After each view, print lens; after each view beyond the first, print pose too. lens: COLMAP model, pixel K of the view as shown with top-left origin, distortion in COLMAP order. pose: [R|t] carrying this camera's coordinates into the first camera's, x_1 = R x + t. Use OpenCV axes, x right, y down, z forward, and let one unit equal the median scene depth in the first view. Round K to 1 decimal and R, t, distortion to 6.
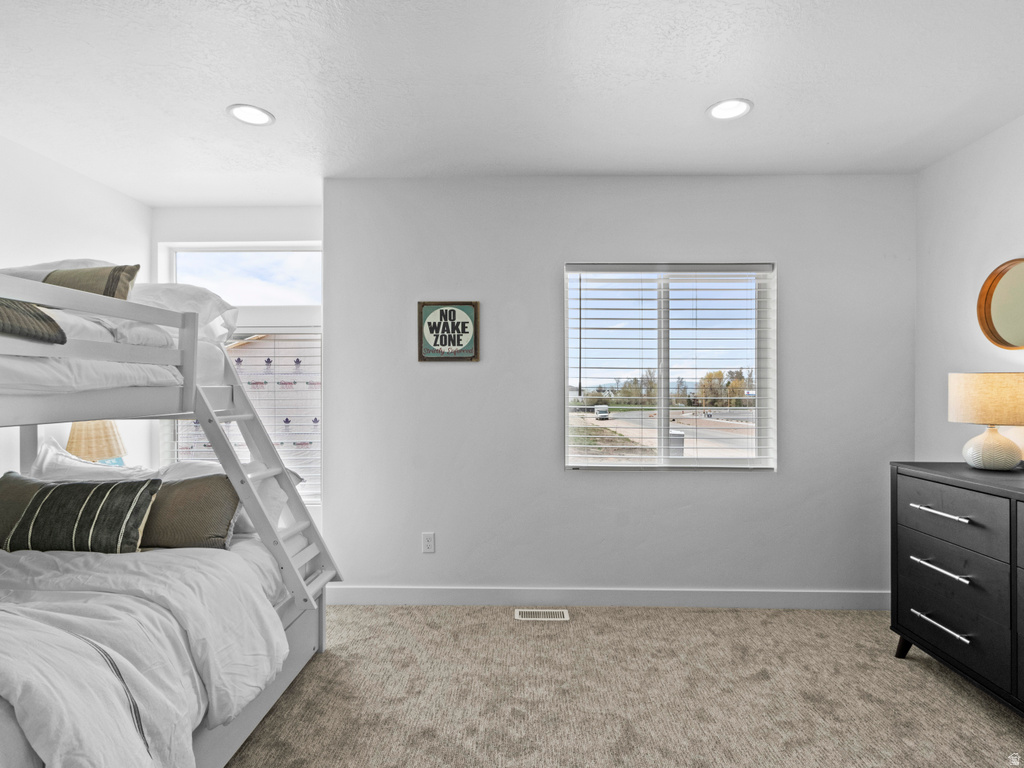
lens RADIAL K [[558.0, 0, 518.9], [0, 558.0, 383.7], [0, 0, 1]] dist [0.000969, 0.000010]
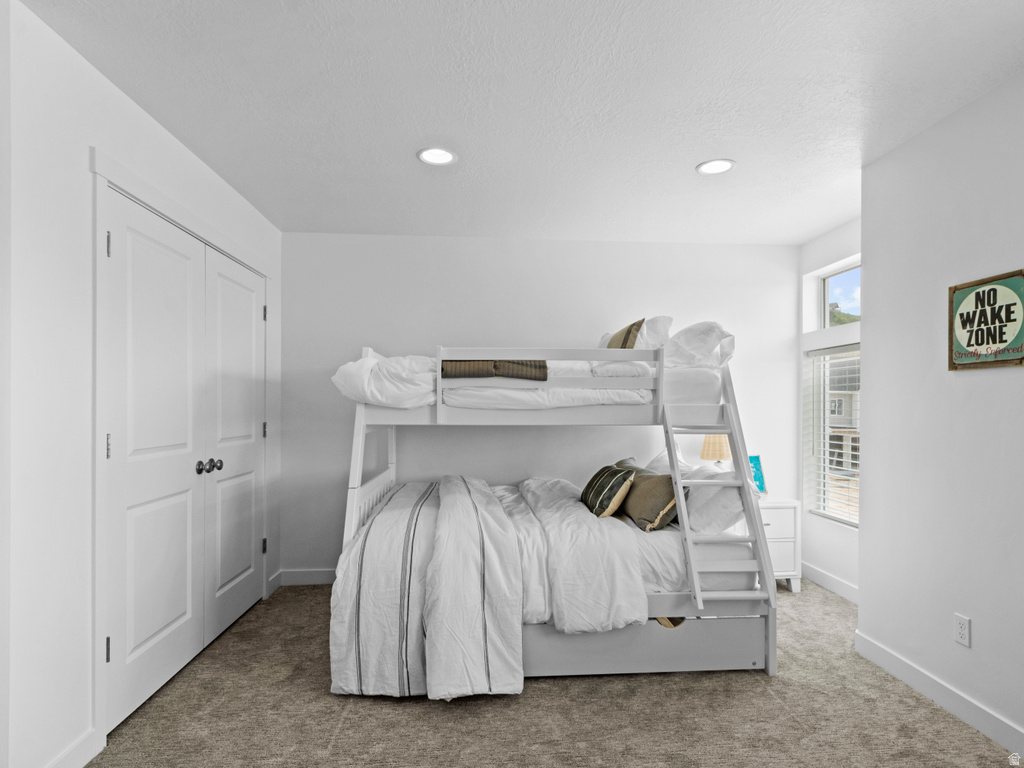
lens RADIAL K [[553.4, 0, 513.7], [0, 553.4, 404.0], [0, 0, 1]] dist [0.000099, -0.000094]
pose [[0.089398, 0.000541, -0.995996, 0.477838], [0.002468, 0.999997, 0.000764, 0.000782], [0.995993, -0.002526, 0.089396, 0.382303]]
